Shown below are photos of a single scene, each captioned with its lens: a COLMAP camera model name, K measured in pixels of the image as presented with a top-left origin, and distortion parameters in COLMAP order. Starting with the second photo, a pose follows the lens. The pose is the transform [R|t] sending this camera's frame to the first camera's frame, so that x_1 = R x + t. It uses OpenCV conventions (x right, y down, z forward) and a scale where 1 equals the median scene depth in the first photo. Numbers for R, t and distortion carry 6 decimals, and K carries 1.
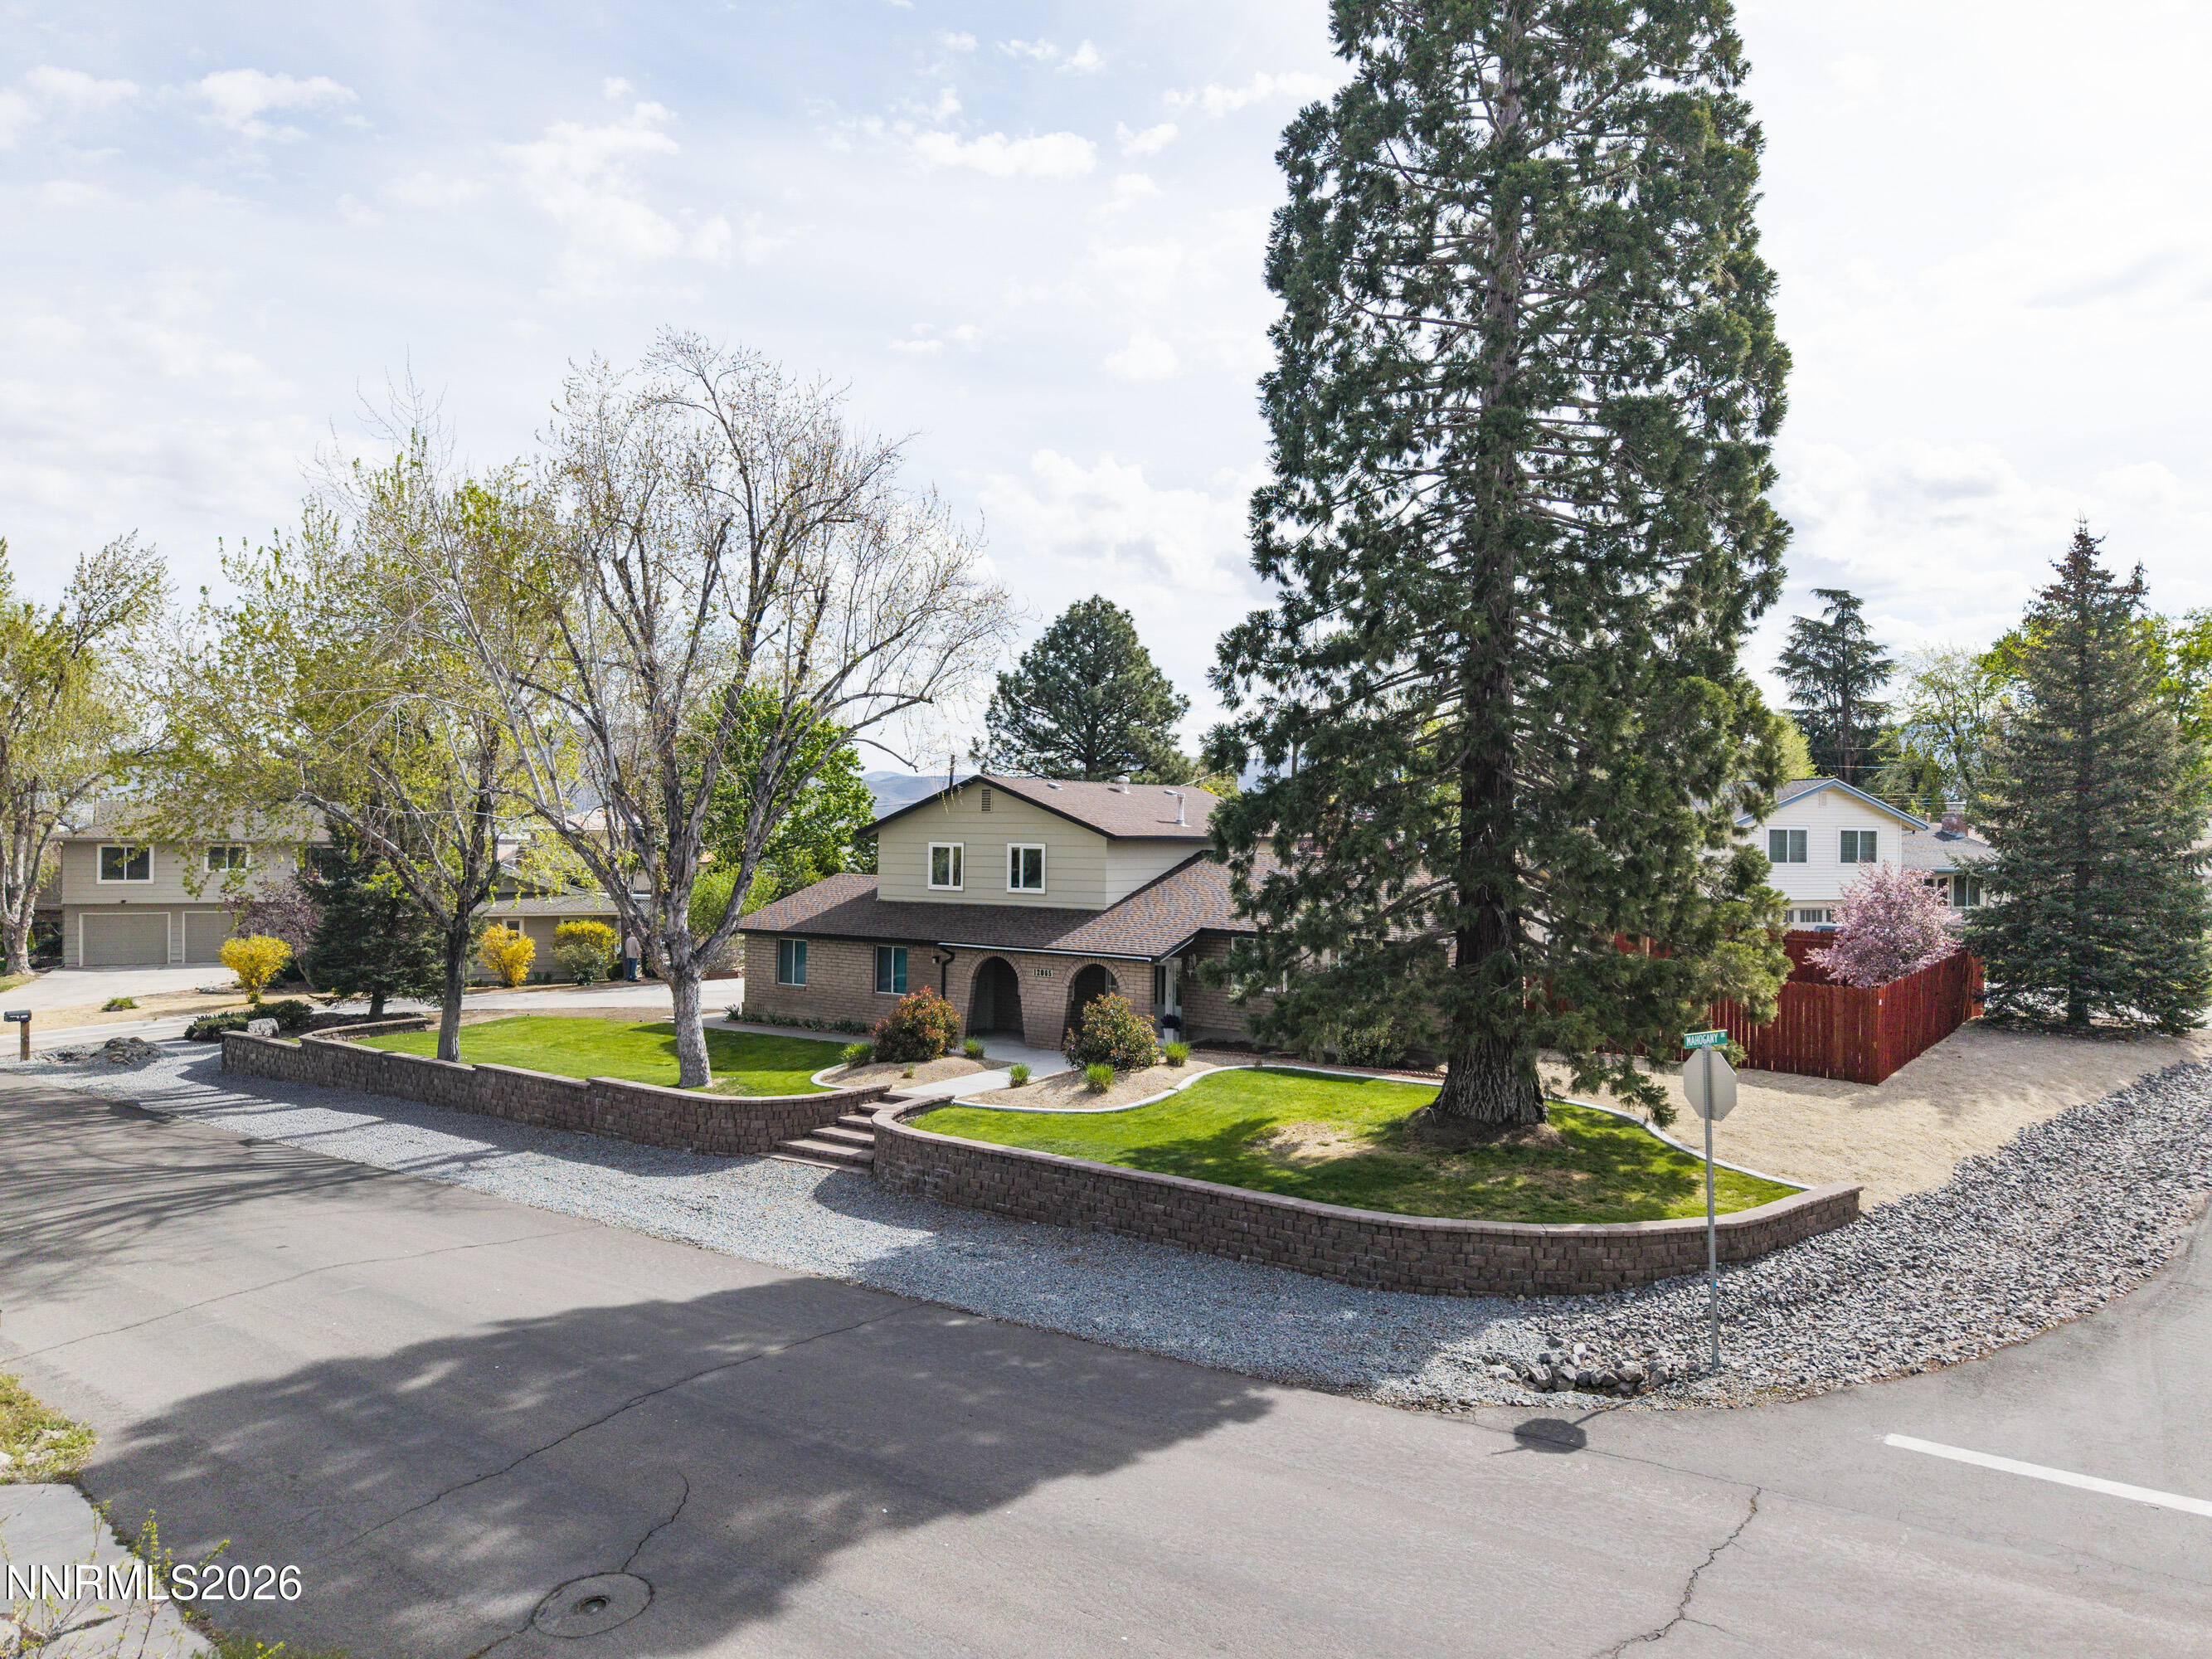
lens RADIAL K [[1499.7, 0, 1110.4], [0, 1499.7, 834.4], [0, 0, 1]] dist [0.020211, -0.018127]
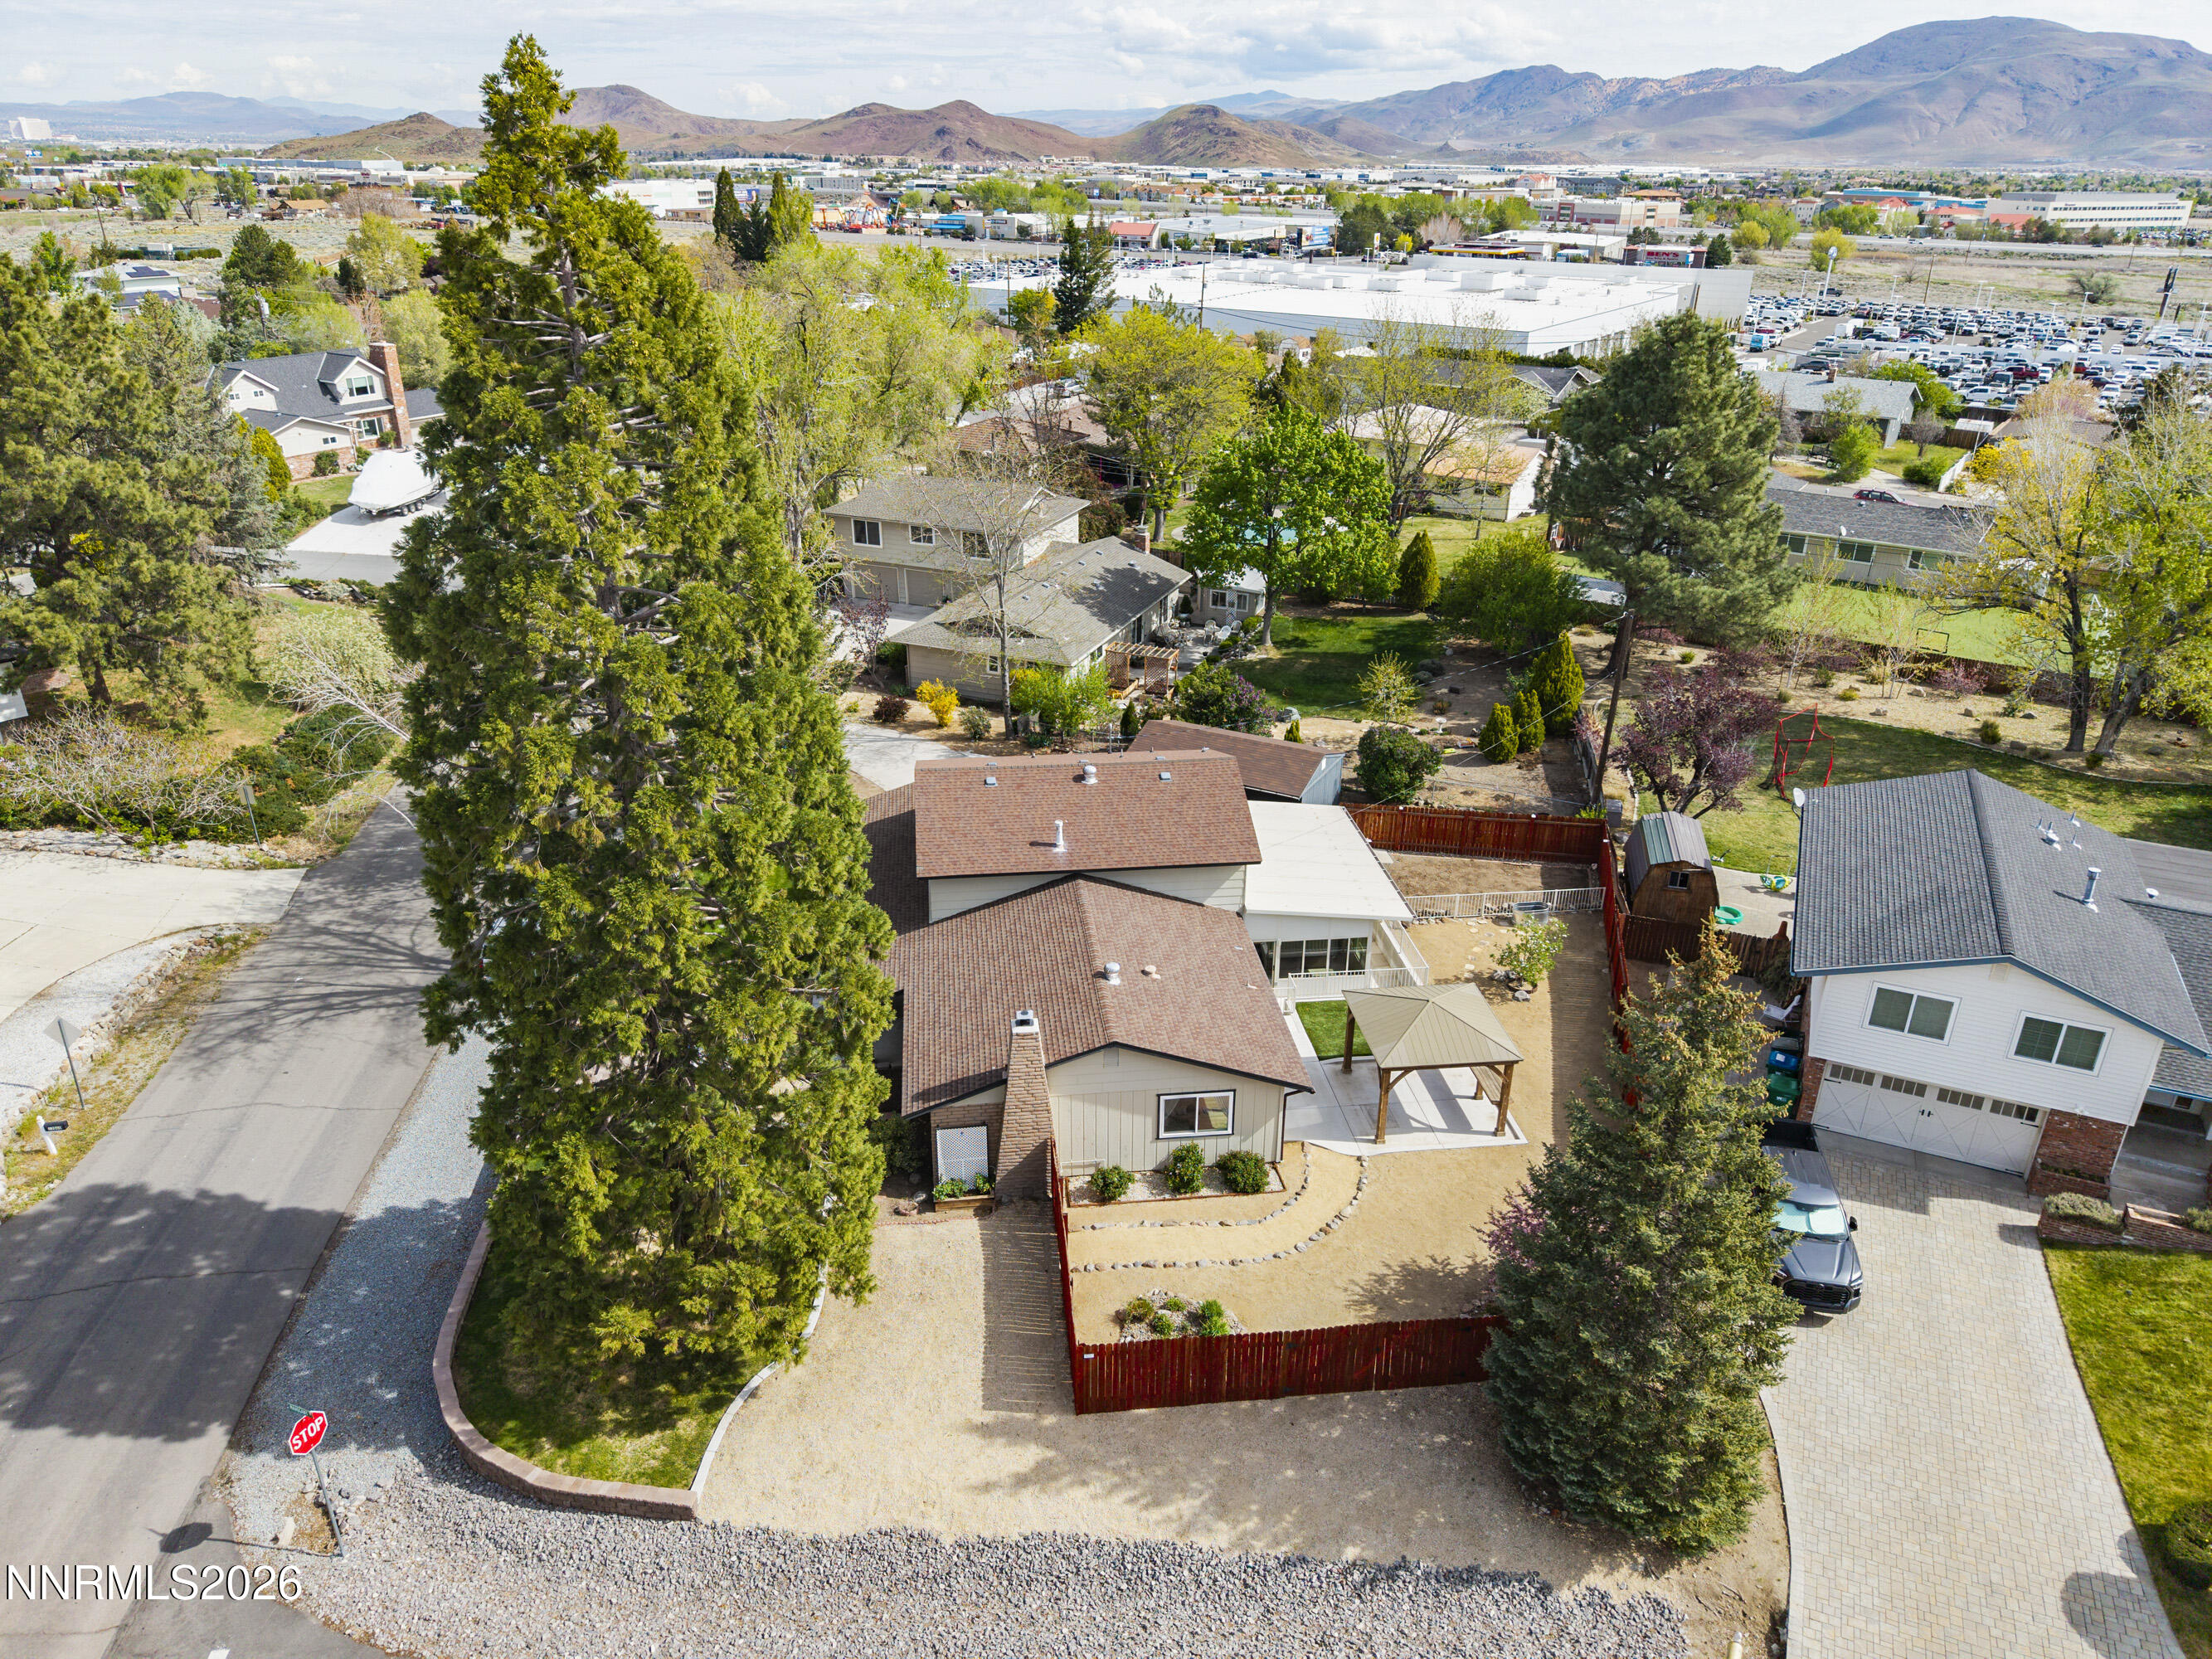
lens RADIAL K [[1499.7, 0, 1100.3], [0, 1499.7, 817.2], [0, 0, 1]] dist [0.020211, -0.018127]
pose [[0.680109, 0.296217, -0.670602, 0.878770], [-0.000578, 0.914951, 0.403564, -0.518552], [0.733111, -0.274079, 0.622438, 0.364306]]
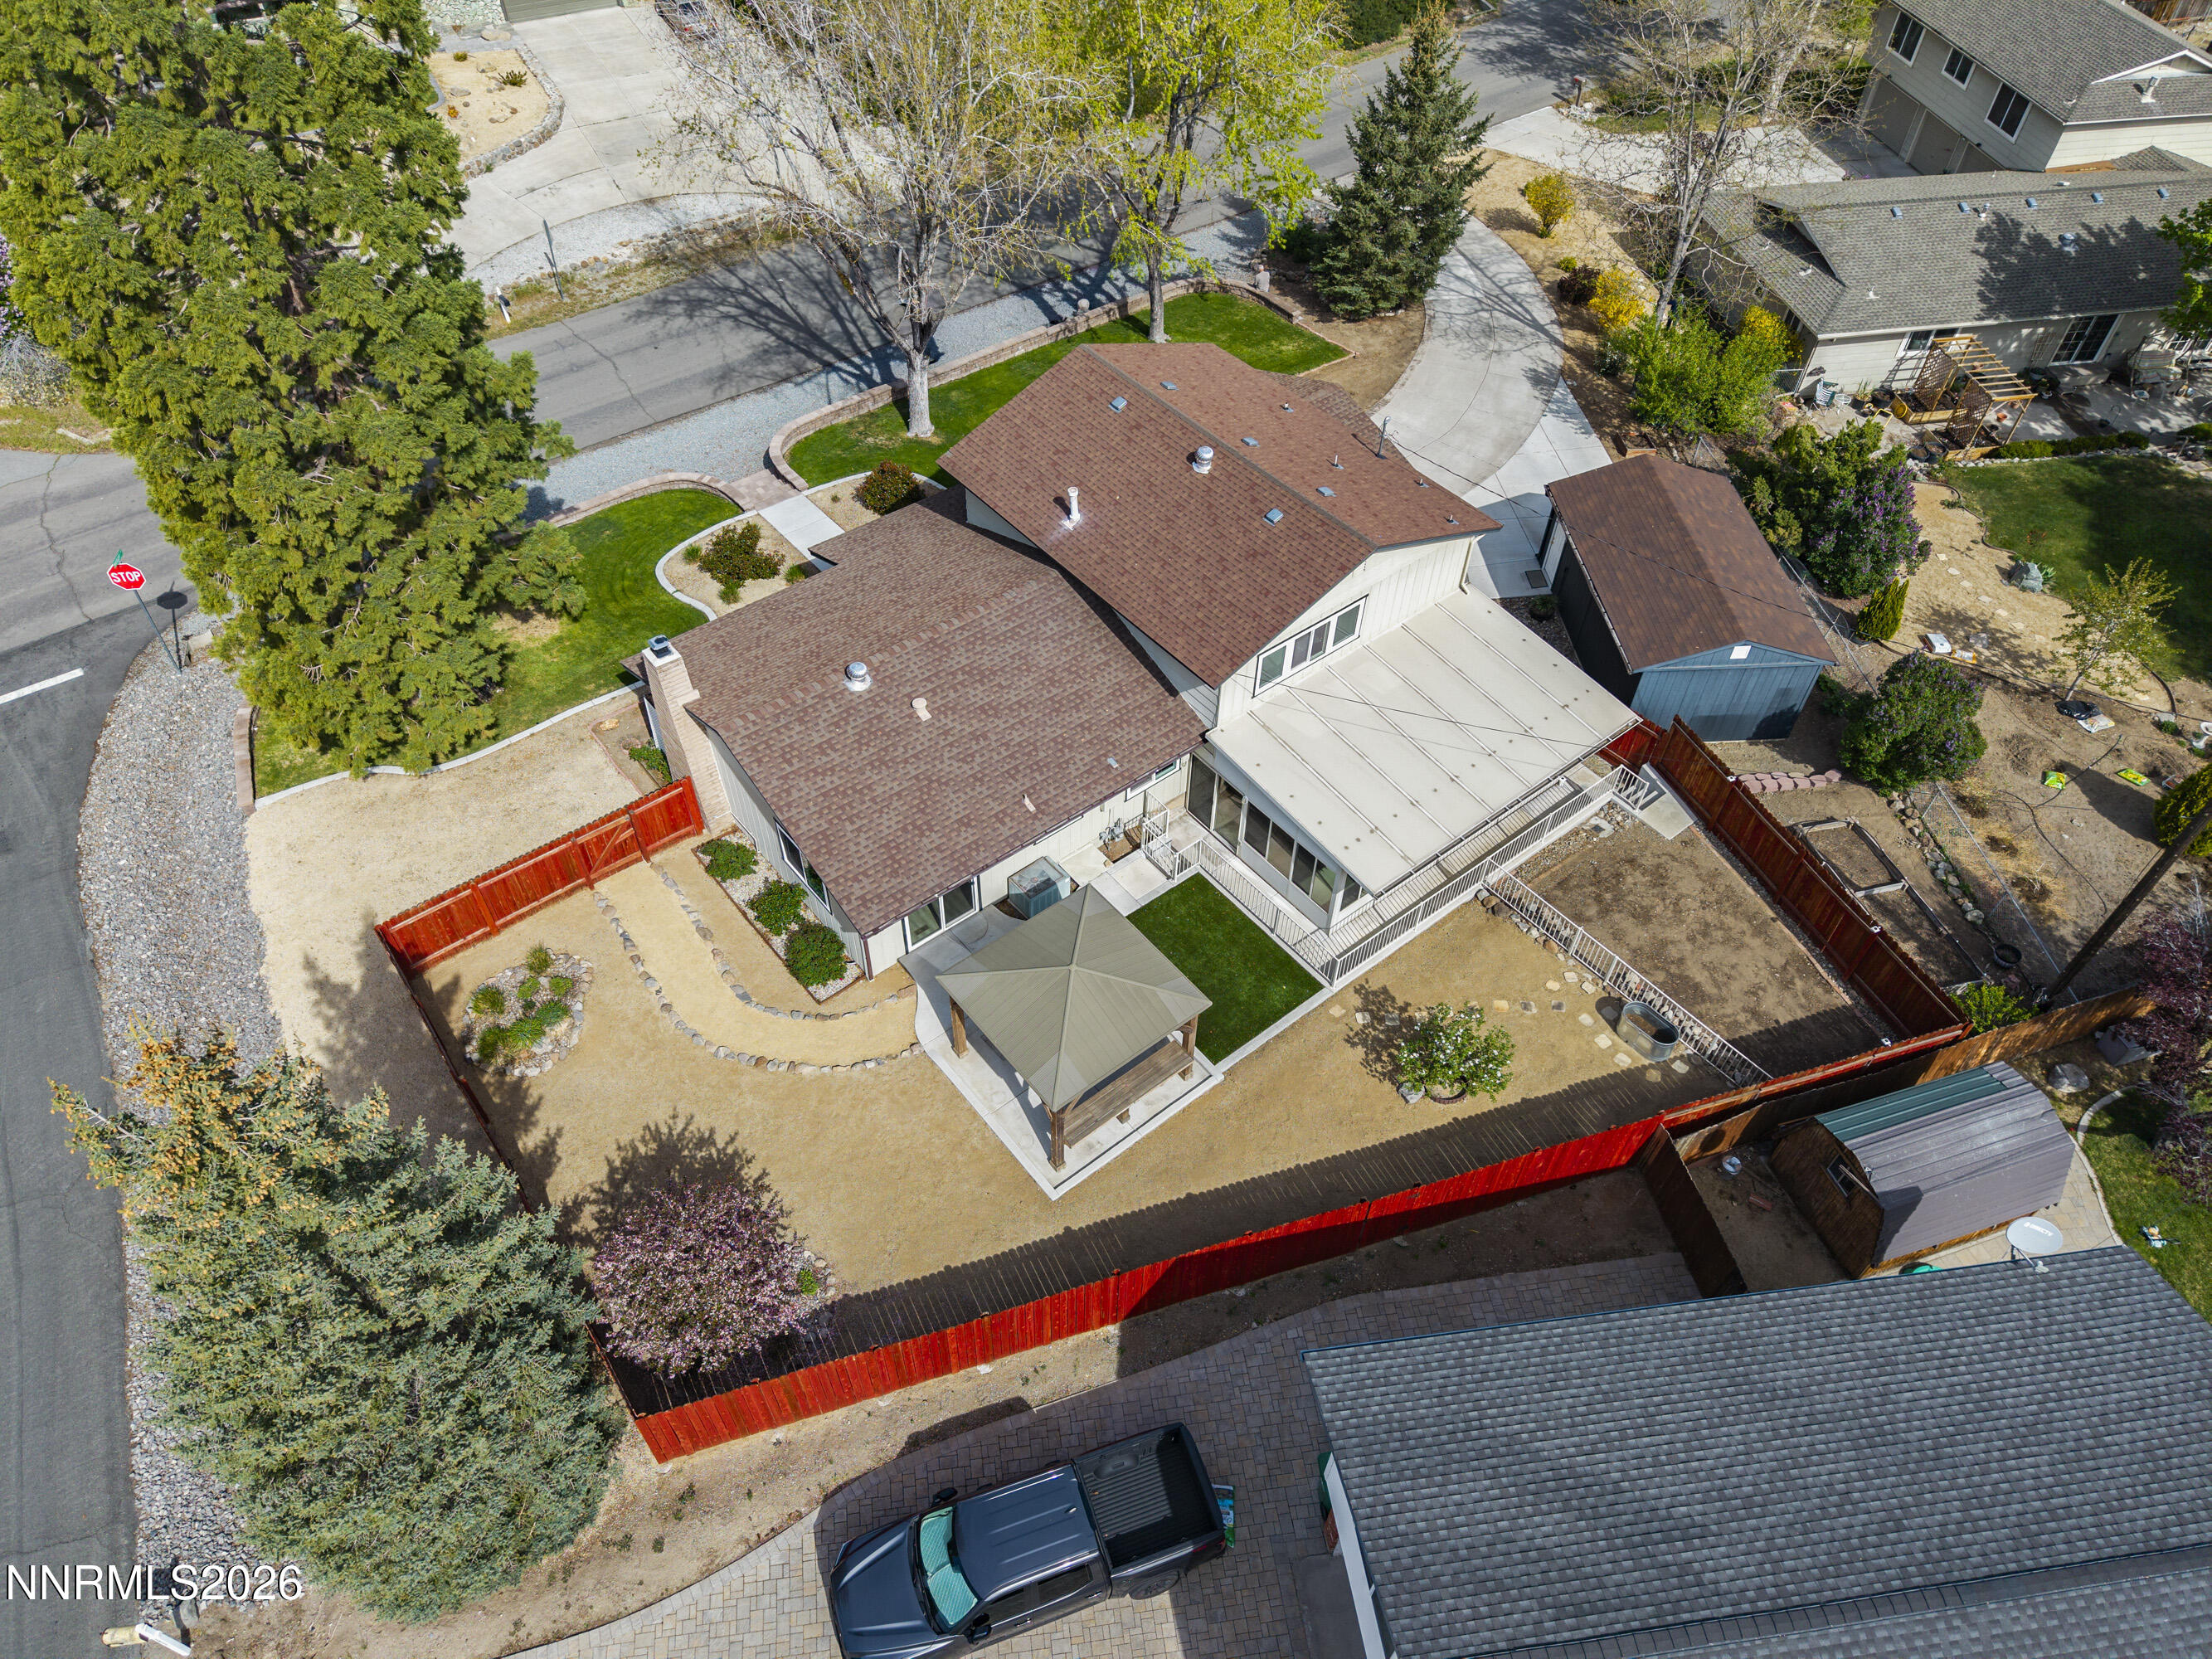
lens RADIAL K [[1499.7, 0, 1106.7], [0, 1499.7, 817.1], [0, 0, 1]] dist [0.020211, -0.018127]
pose [[-0.259468, 0.701516, -0.663741, 0.800077], [-0.019959, 0.683237, 0.729924, -0.566716], [0.965546, 0.202639, -0.163277, 1.299089]]
